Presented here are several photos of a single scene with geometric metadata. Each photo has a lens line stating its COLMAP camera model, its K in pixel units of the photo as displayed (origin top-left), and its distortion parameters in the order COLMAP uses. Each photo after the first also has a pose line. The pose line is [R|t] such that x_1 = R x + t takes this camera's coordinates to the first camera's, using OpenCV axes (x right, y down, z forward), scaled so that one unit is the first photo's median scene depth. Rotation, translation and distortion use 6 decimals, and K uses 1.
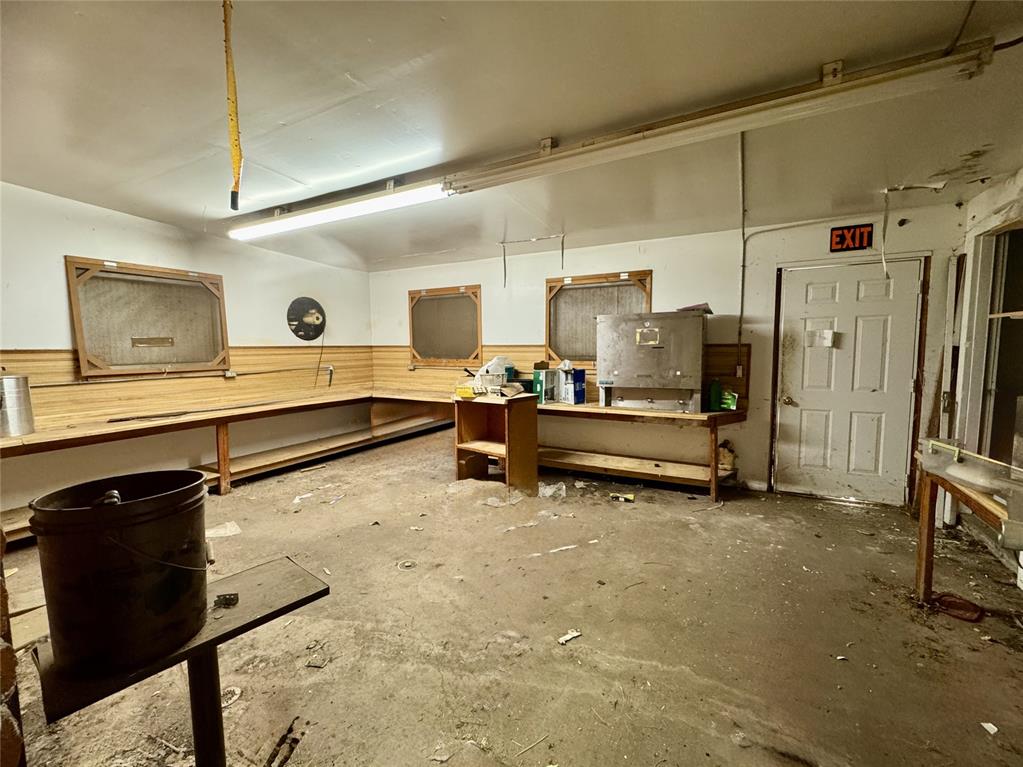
lens RADIAL K [[411.3, 0, 518.3], [0, 411.3, 382.8], [0, 0, 1]] dist [-0.002740, 0.000486]
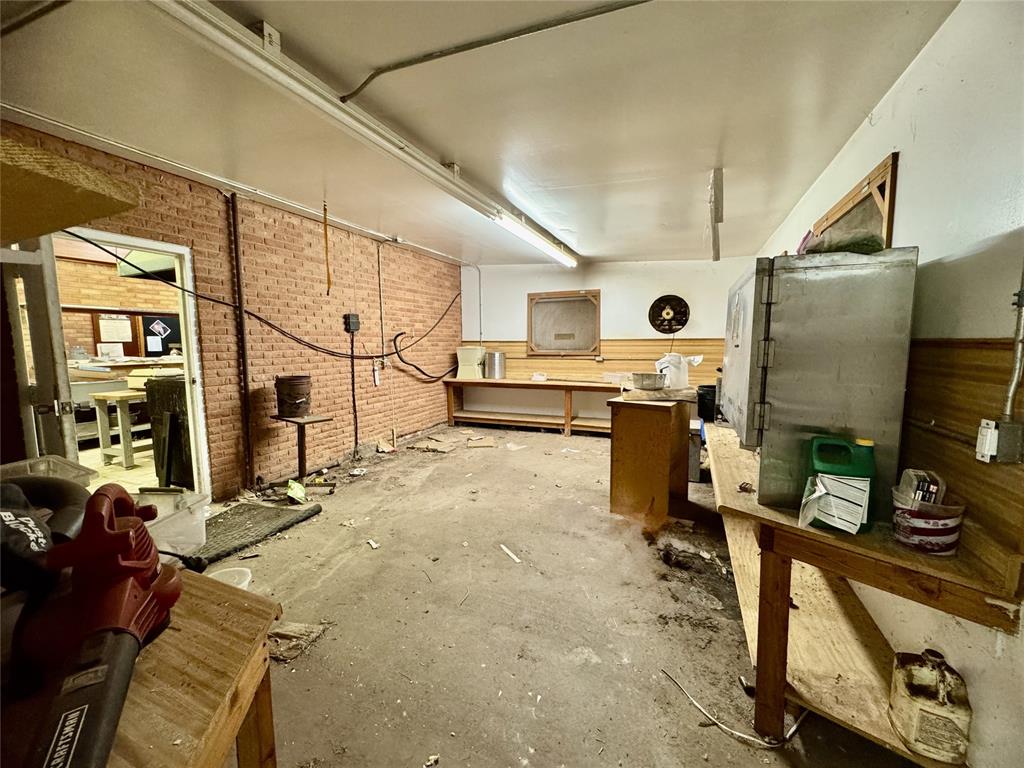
lens RADIAL K [[411.7, 0, 518.6], [0, 411.7, 382.0], [0, 0, 1]] dist [-0.002740, 0.000486]
pose [[0.098720, 0.107226, -0.989321, 0.838711], [-0.085400, 0.991423, 0.098932, -0.071643], [0.991444, 0.074721, 0.107031, 0.713414]]
